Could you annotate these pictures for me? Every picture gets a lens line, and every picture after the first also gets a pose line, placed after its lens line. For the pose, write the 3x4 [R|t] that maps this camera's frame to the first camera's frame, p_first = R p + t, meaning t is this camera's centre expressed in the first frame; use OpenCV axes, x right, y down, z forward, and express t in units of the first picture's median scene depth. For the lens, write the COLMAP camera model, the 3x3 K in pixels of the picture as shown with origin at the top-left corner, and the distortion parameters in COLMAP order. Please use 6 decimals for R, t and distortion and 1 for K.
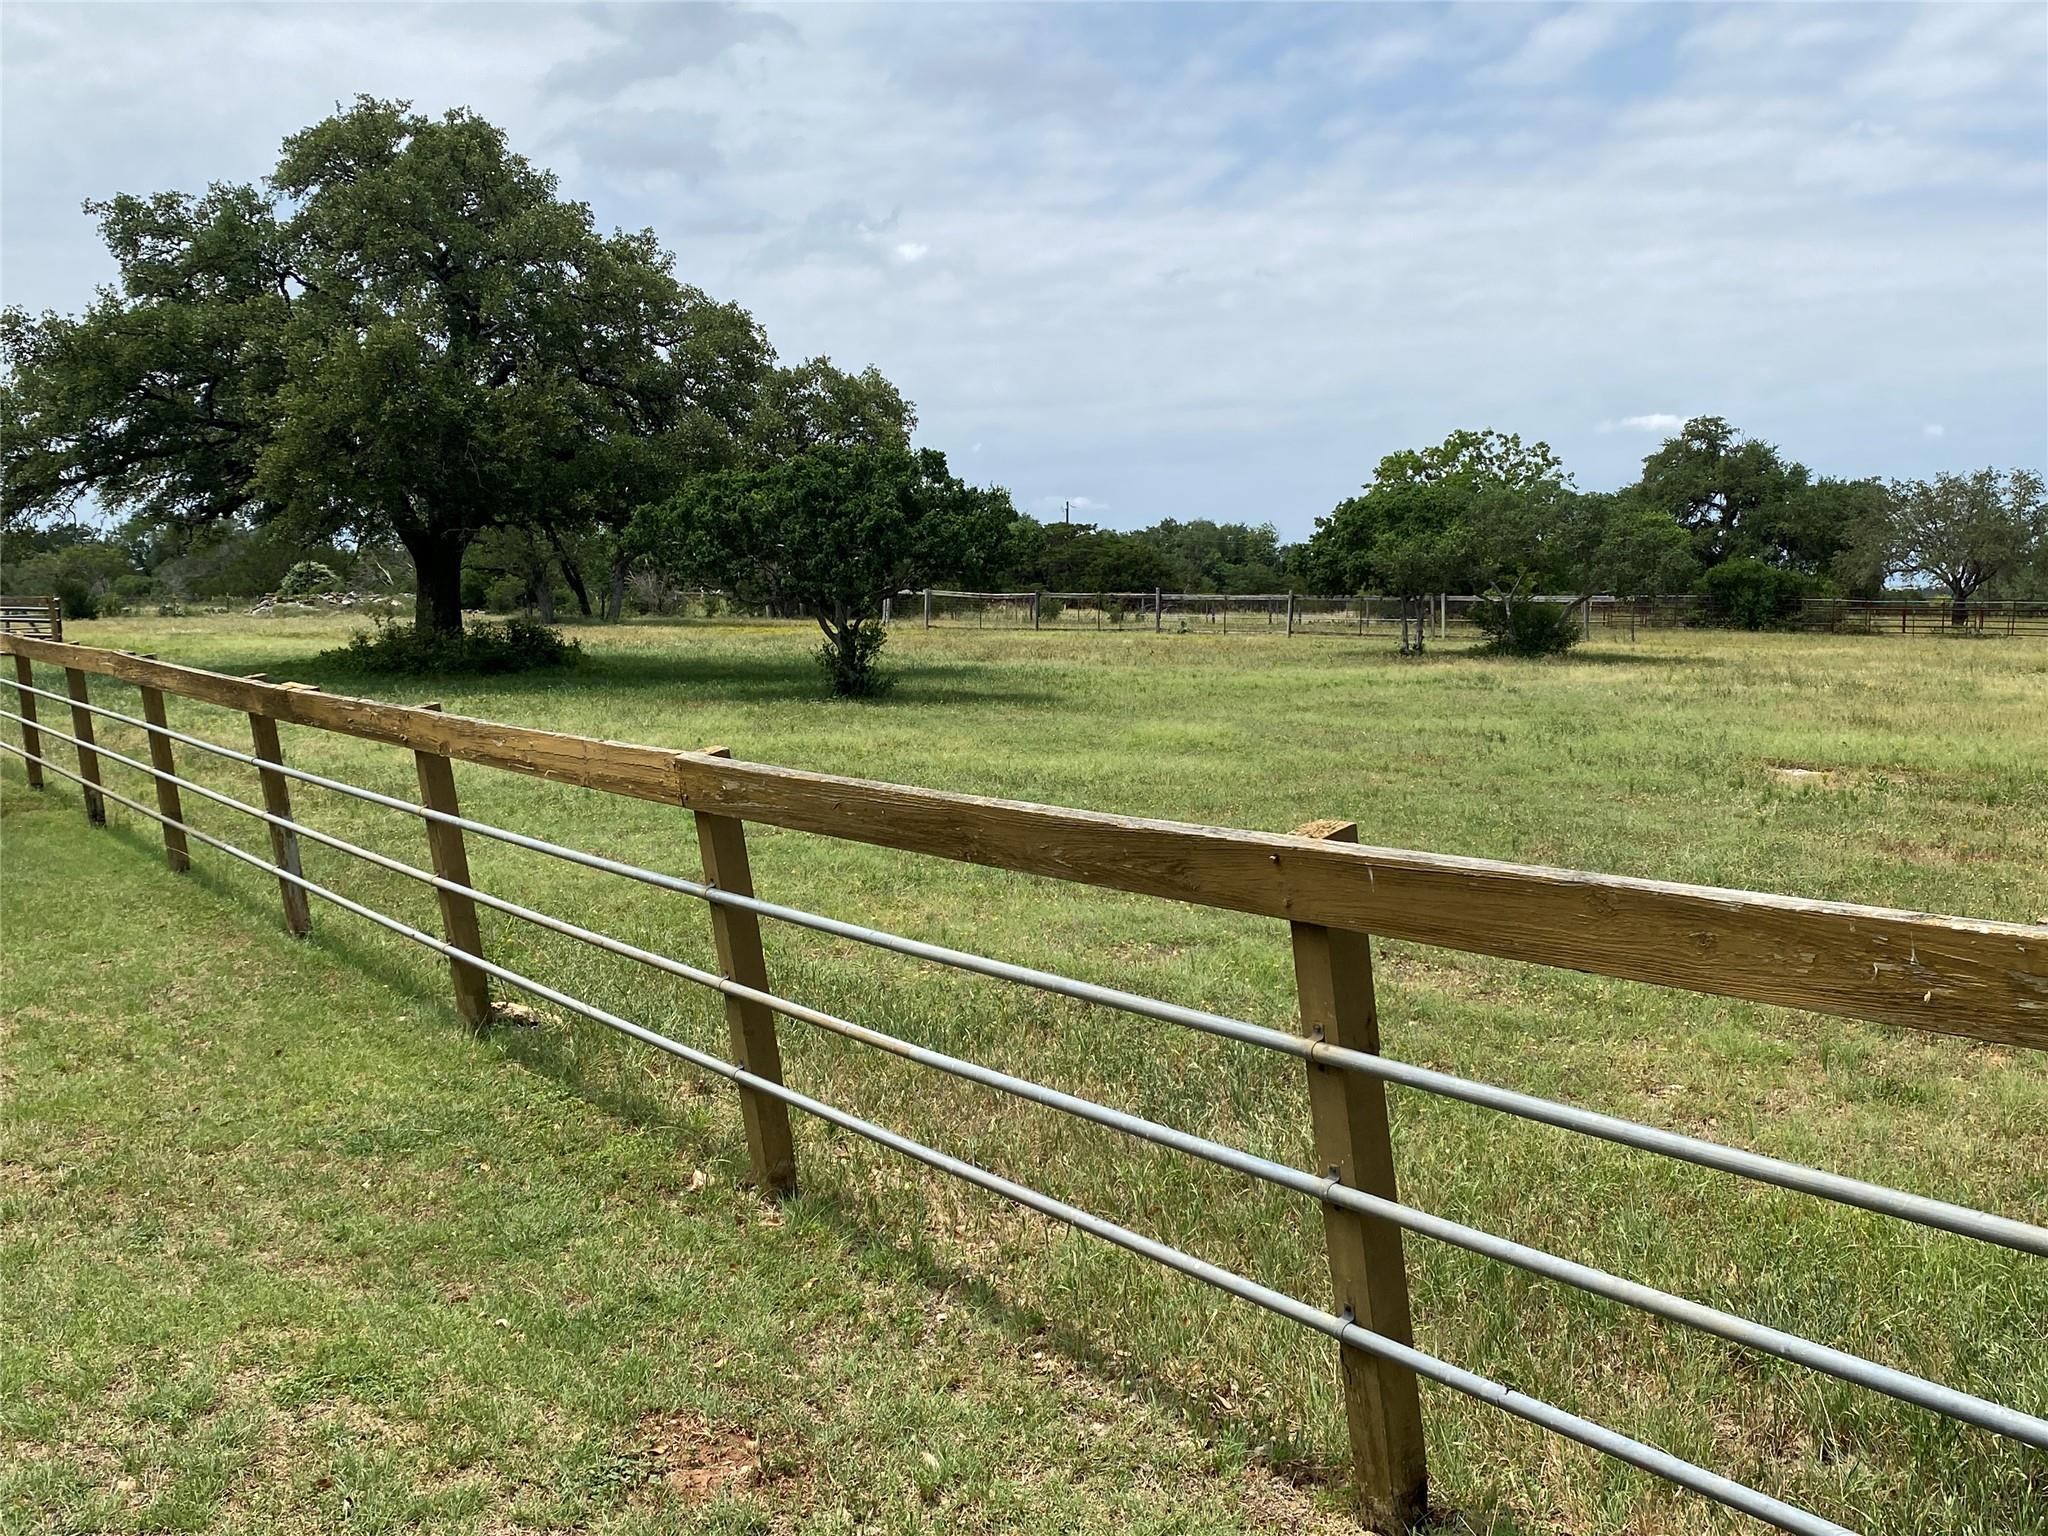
lens RADIAL K [[1971.9, 0, 1024.2], [0, 1971.9, 768.7], [0, 0, 1]] dist [0.013852, 0.000000]
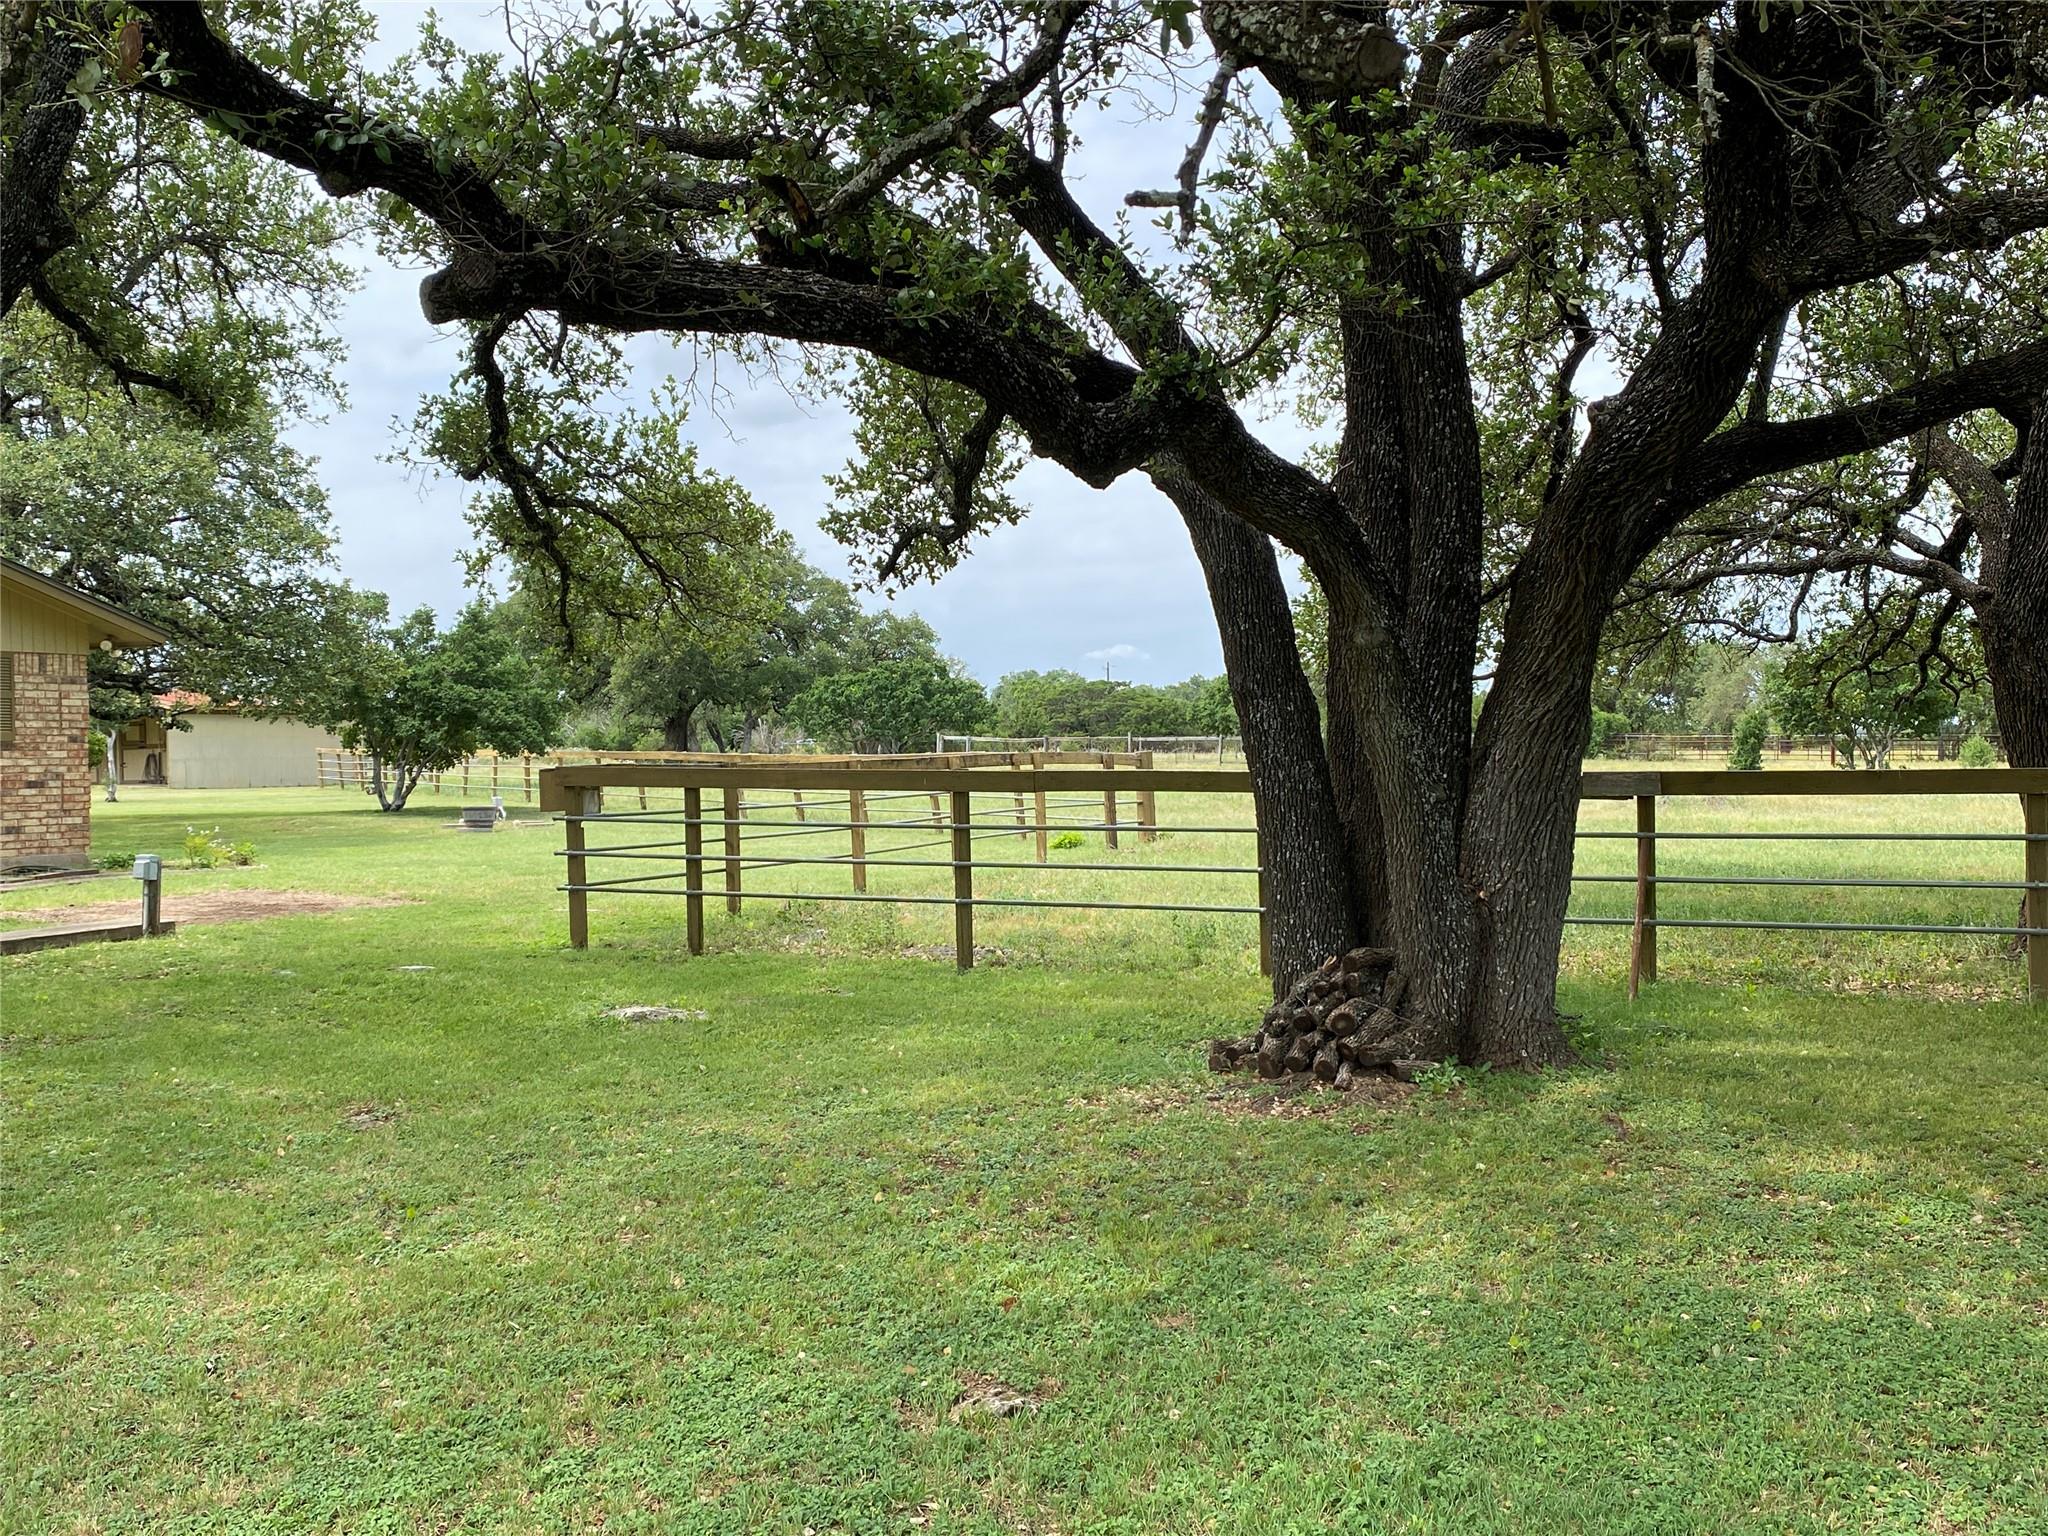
lens RADIAL K [[1971.9, 0, 1025.6], [0, 1971.9, 766.5], [0, 0, 1]] dist [0.013852, 0.000000]
pose [[0.999138, -0.013963, -0.039099, 0.098666], [0.010904, 0.996943, -0.077373, 0.082825], [0.040060, 0.076880, 0.996235, -0.827429]]
